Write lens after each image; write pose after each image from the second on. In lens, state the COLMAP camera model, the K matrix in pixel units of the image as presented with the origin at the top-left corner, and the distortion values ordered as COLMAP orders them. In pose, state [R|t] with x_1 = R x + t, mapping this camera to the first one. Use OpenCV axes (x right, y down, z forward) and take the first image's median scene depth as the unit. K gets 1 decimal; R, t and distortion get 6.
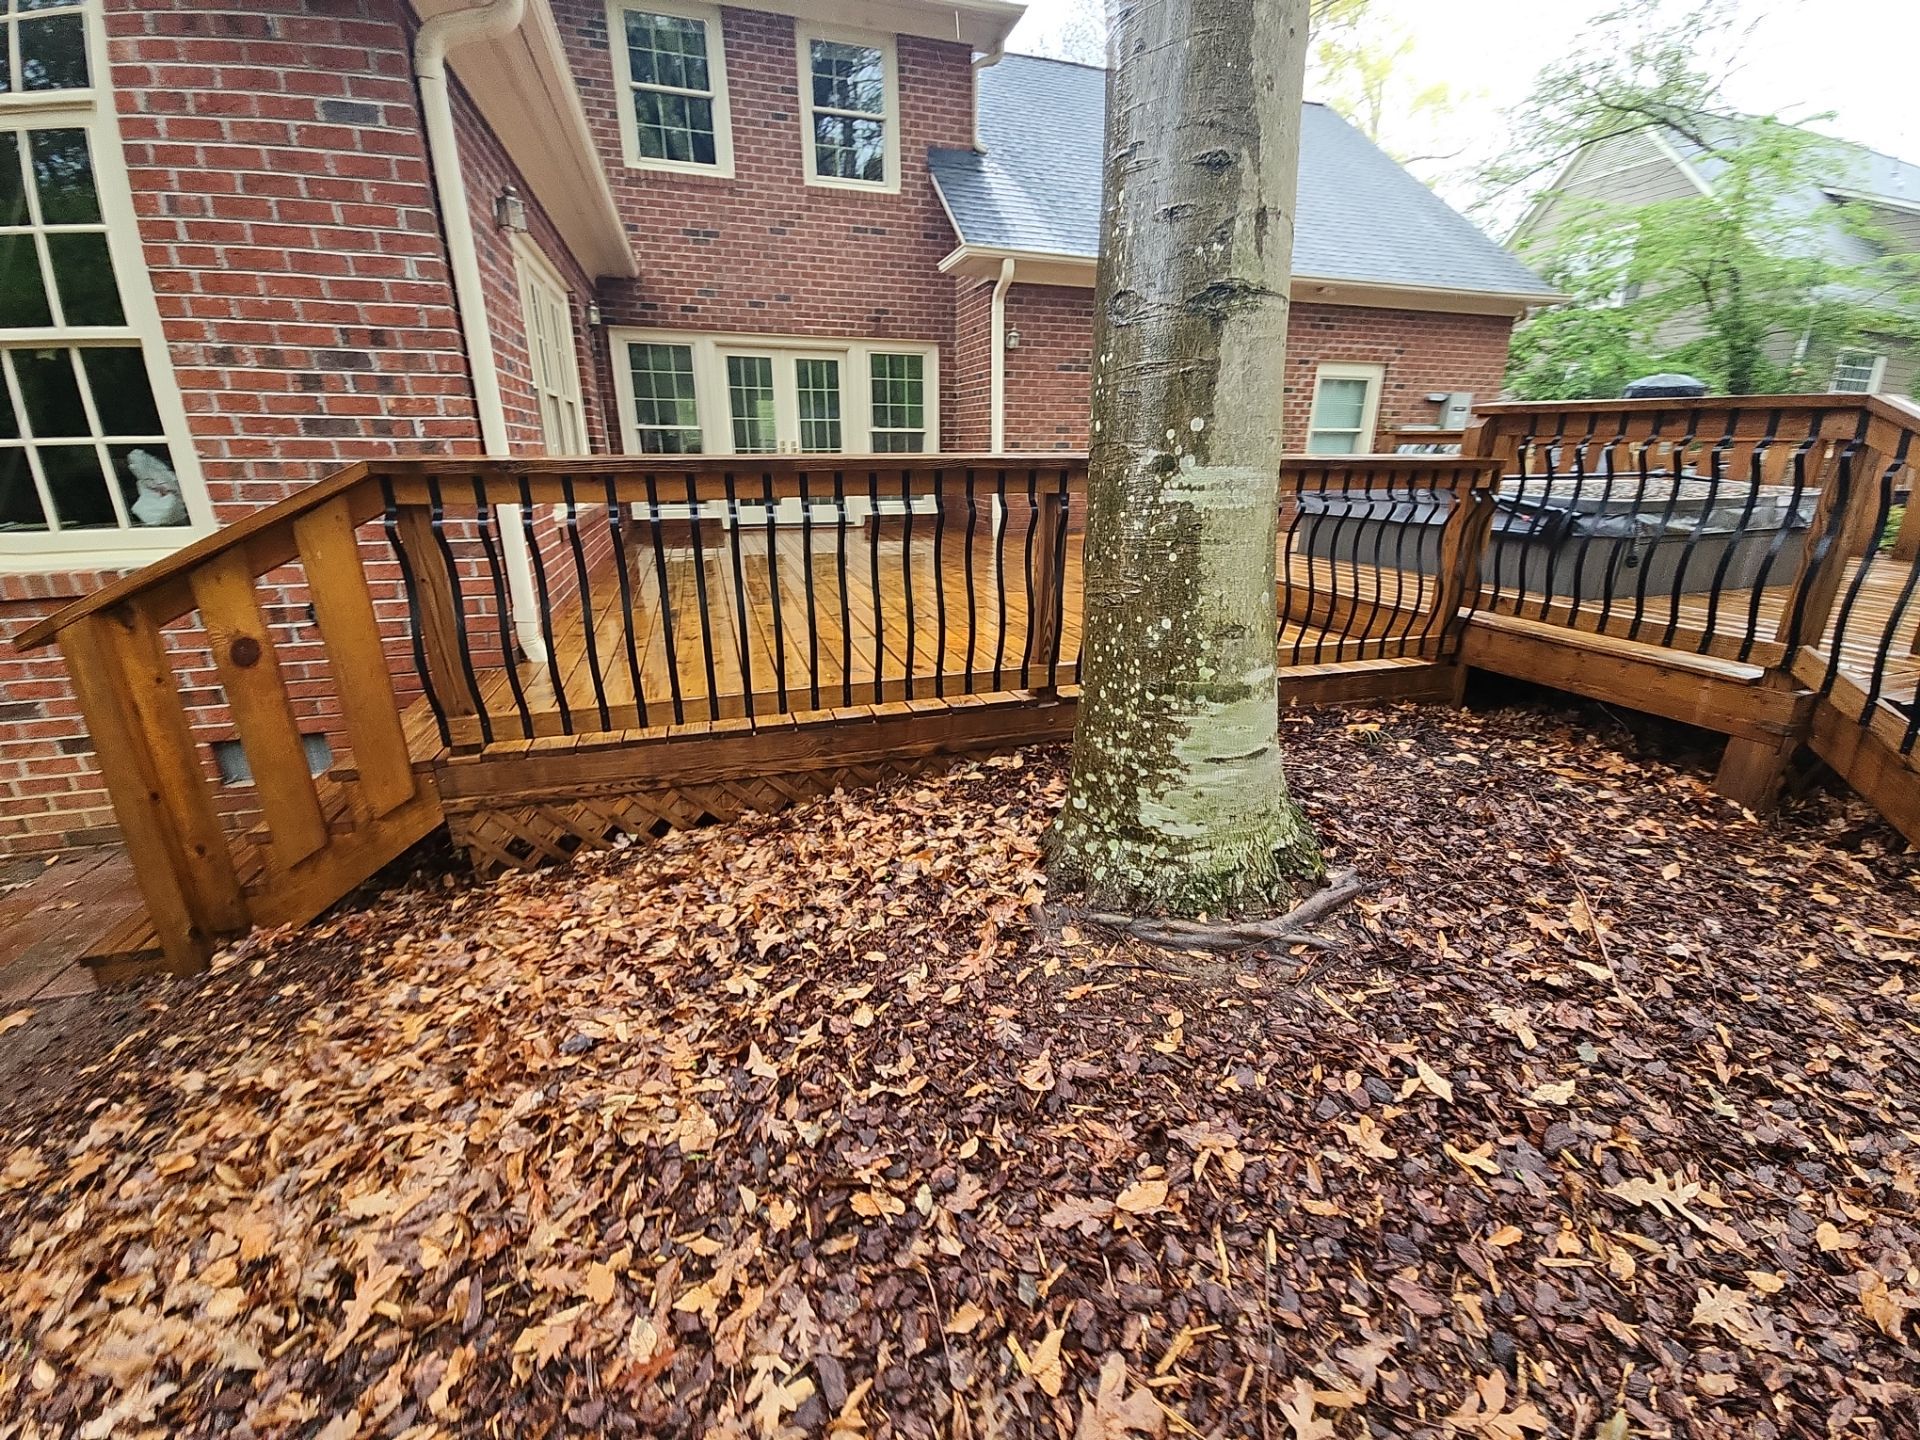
lens RADIAL K [[756.4, 0, 960.0], [0, 756.4, 720.0], [0, 0, 1]] dist [-0.000234, -0.009037]
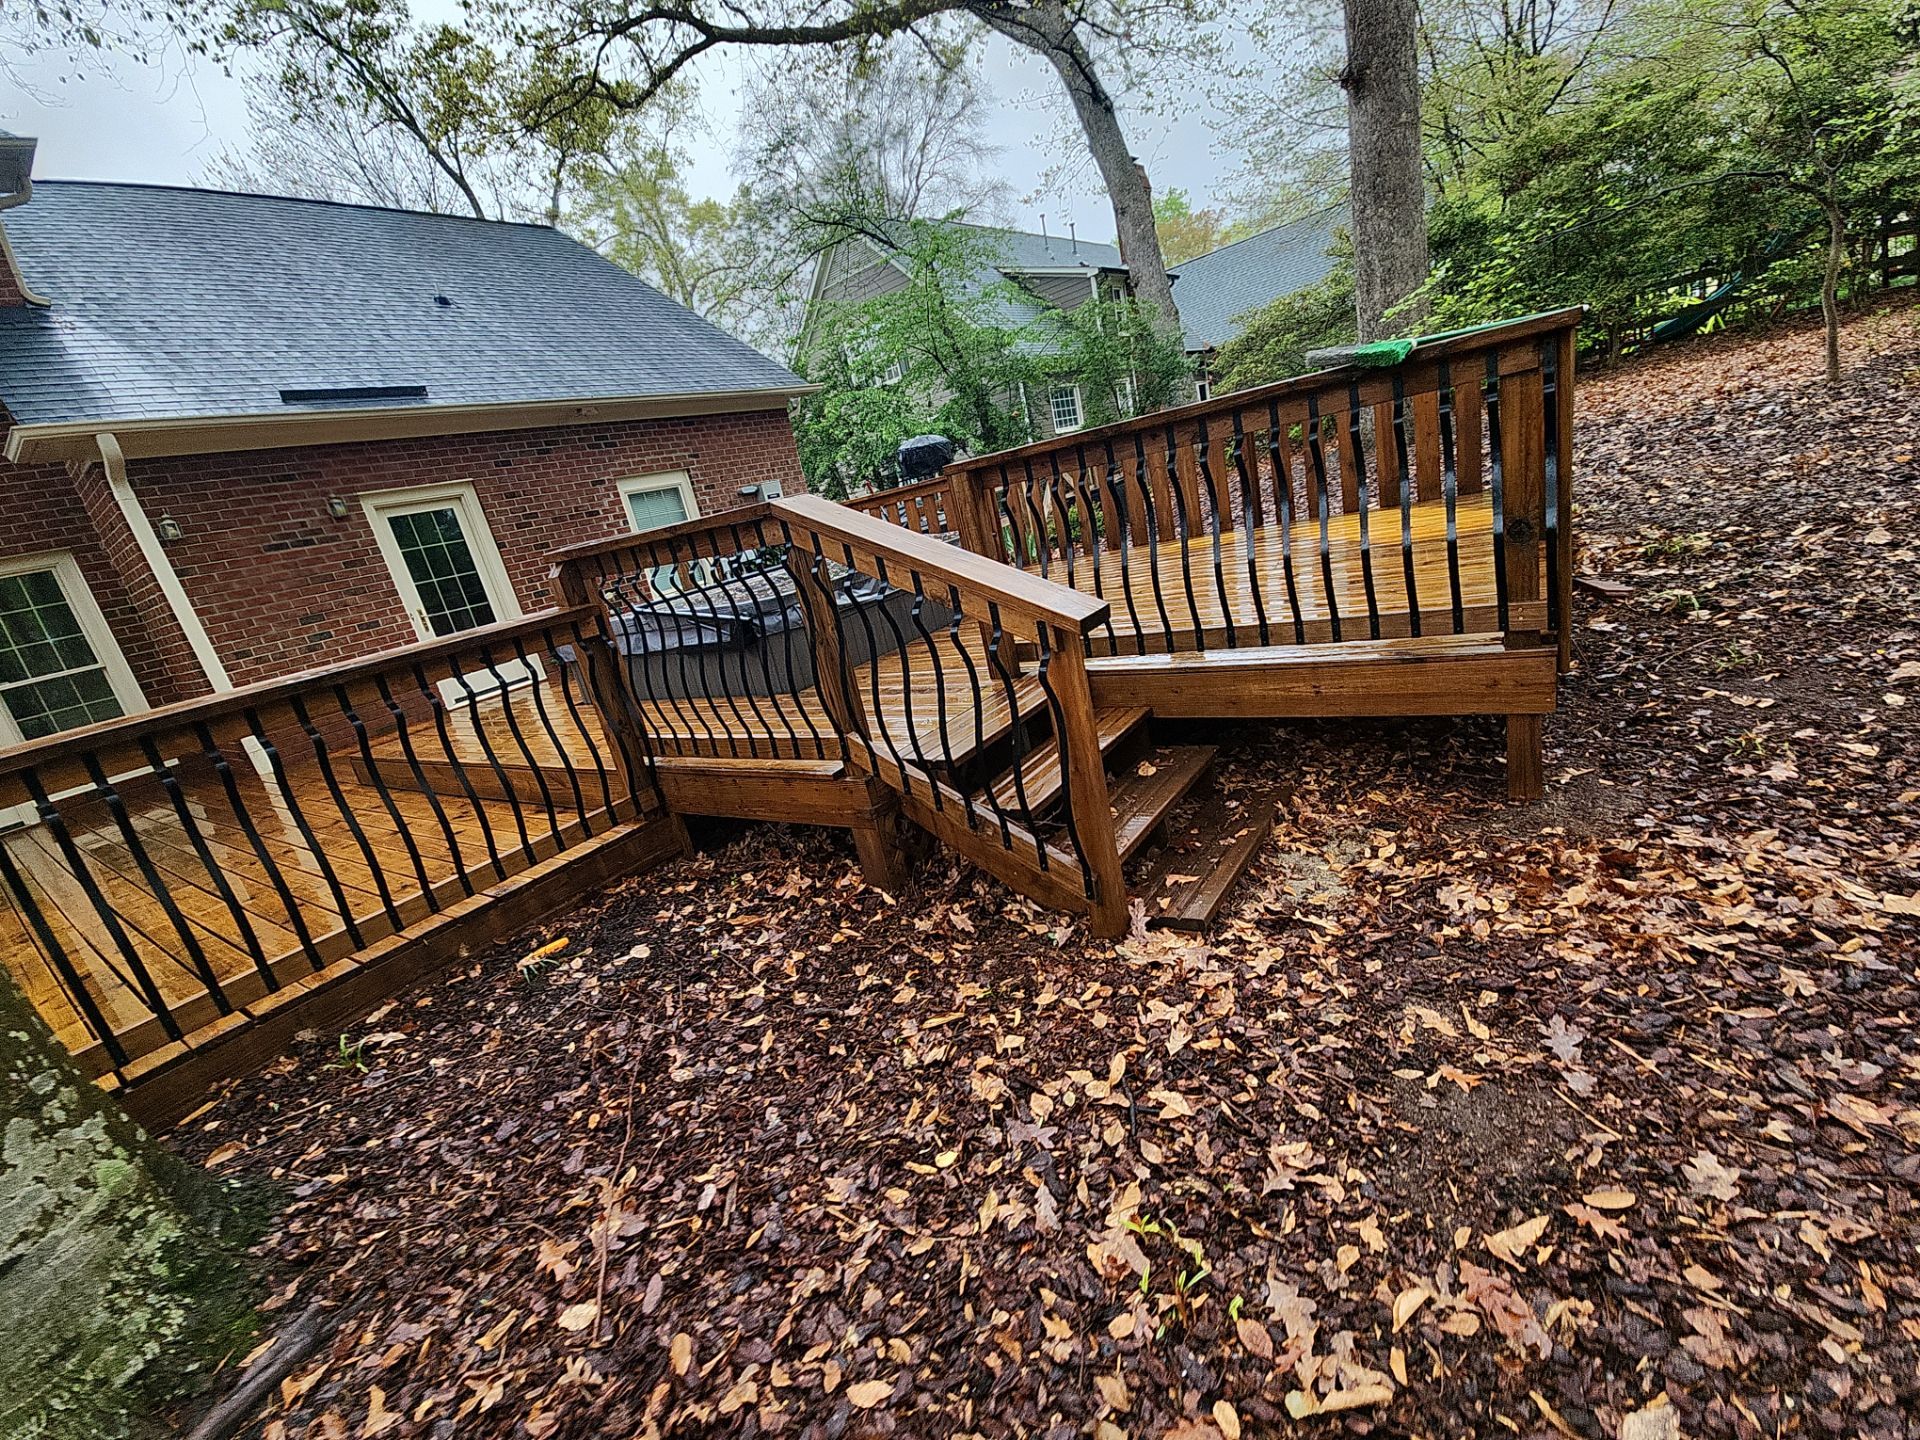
lens RADIAL K [[800.7, 0, 938.0], [0, 800.7, 728.0], [0, 0, 1]] dist [0.016694, -0.013558]
pose [[0.788260, -0.330726, 0.518909, 0.554151], [0.393120, 0.919419, -0.011186, -0.039298], [-0.473395, 0.212811, 0.854756, 0.001229]]
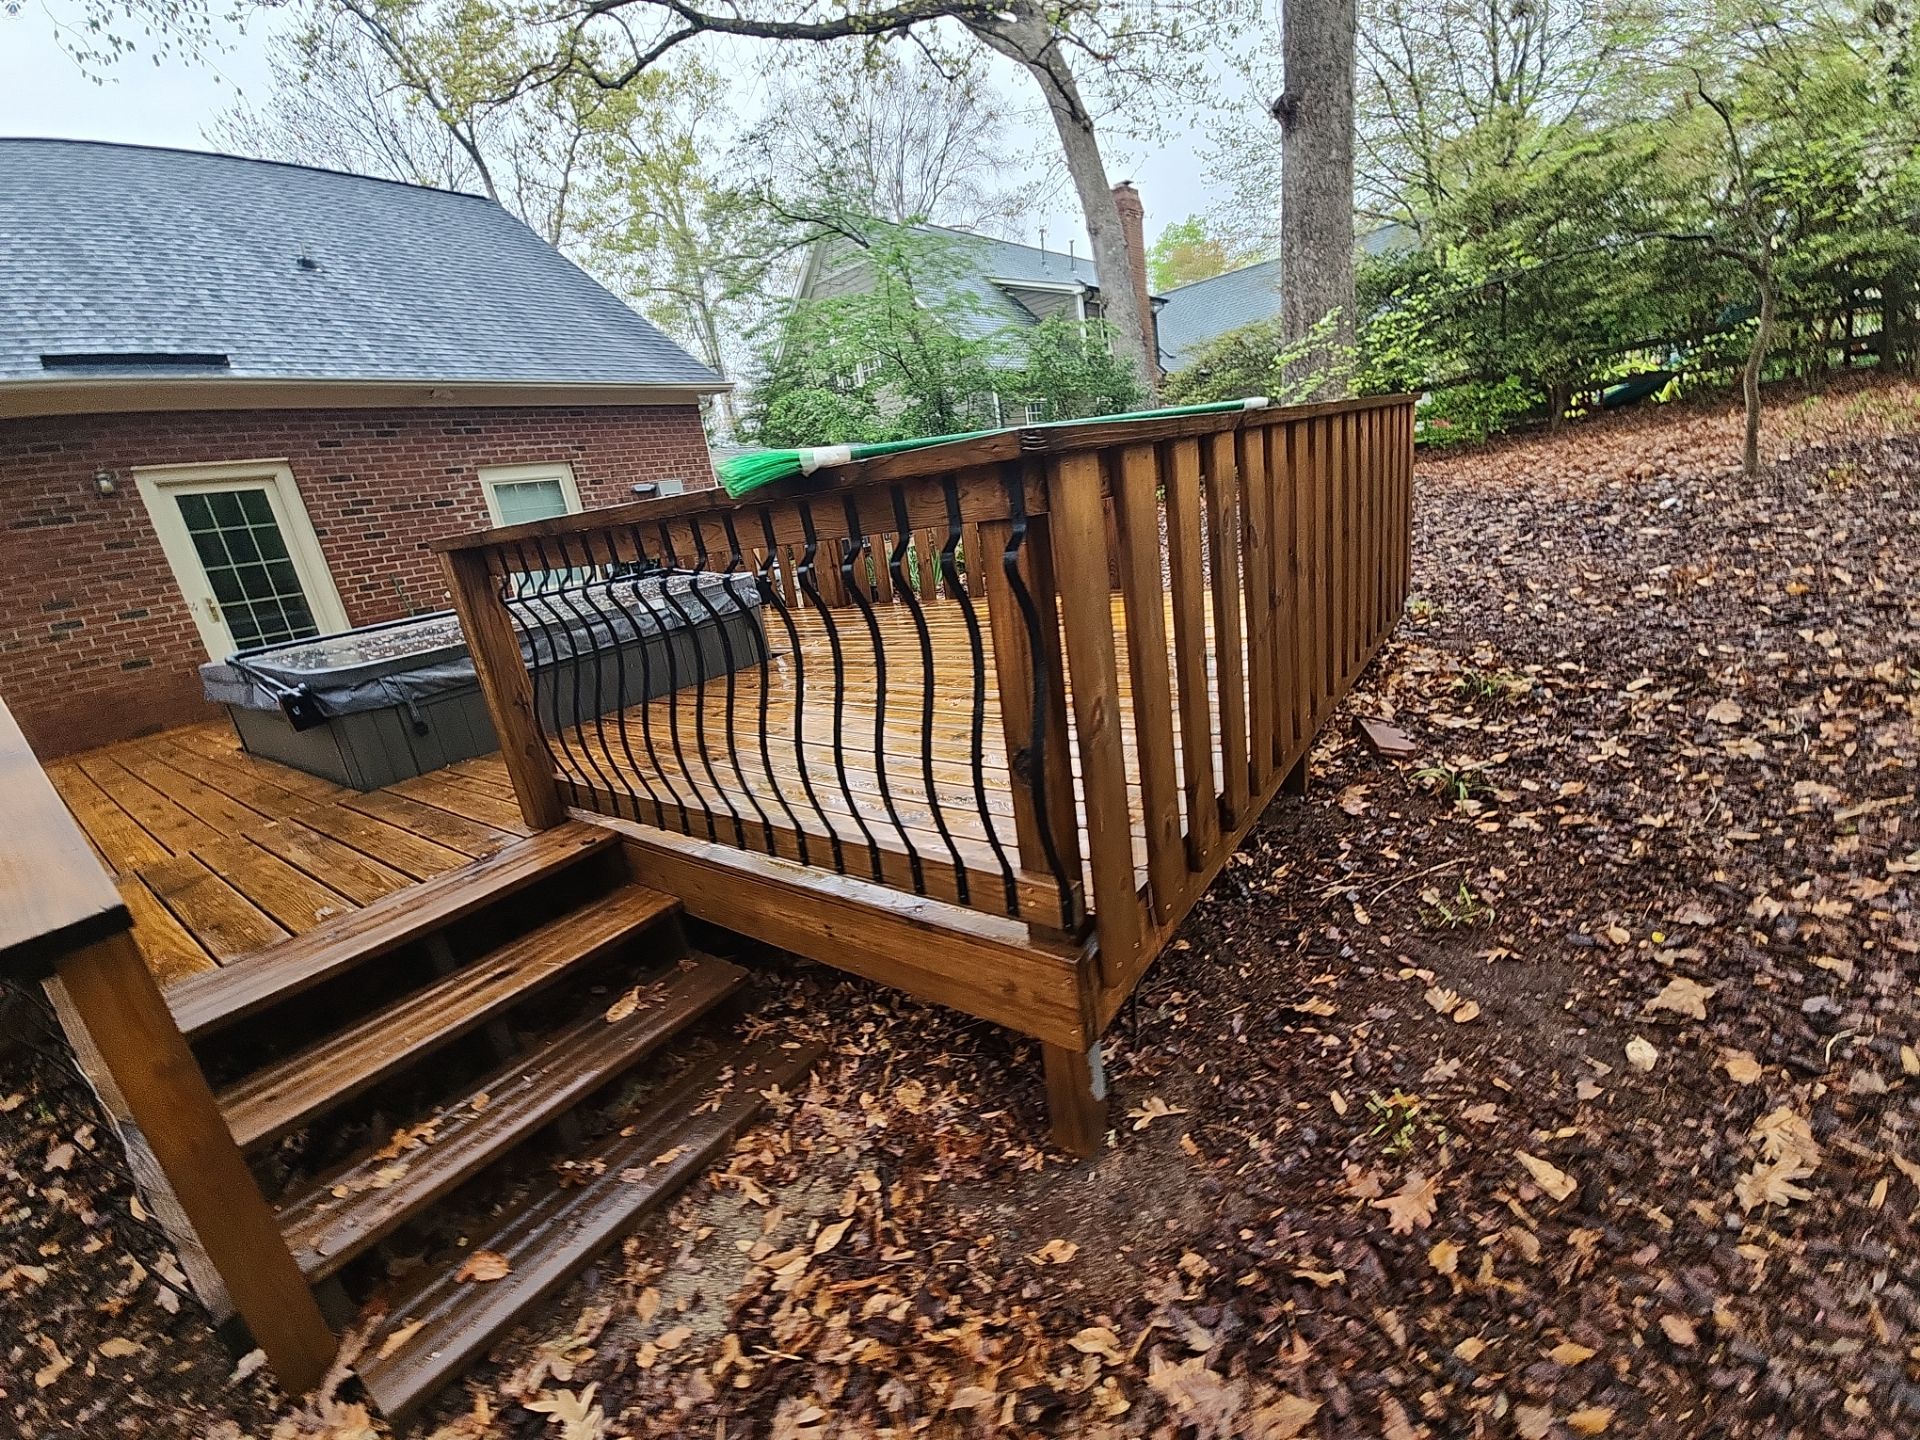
lens RADIAL K [[777.9, 0, 964.8], [0, 777.9, 694.8], [0, 0, 1]] dist [0.012730, -0.009790]
pose [[0.799611, -0.260749, 0.540955, 1.242030], [0.326472, 0.944817, -0.027158, -0.038361], [-0.504022, 0.198323, 0.840613, -0.020915]]
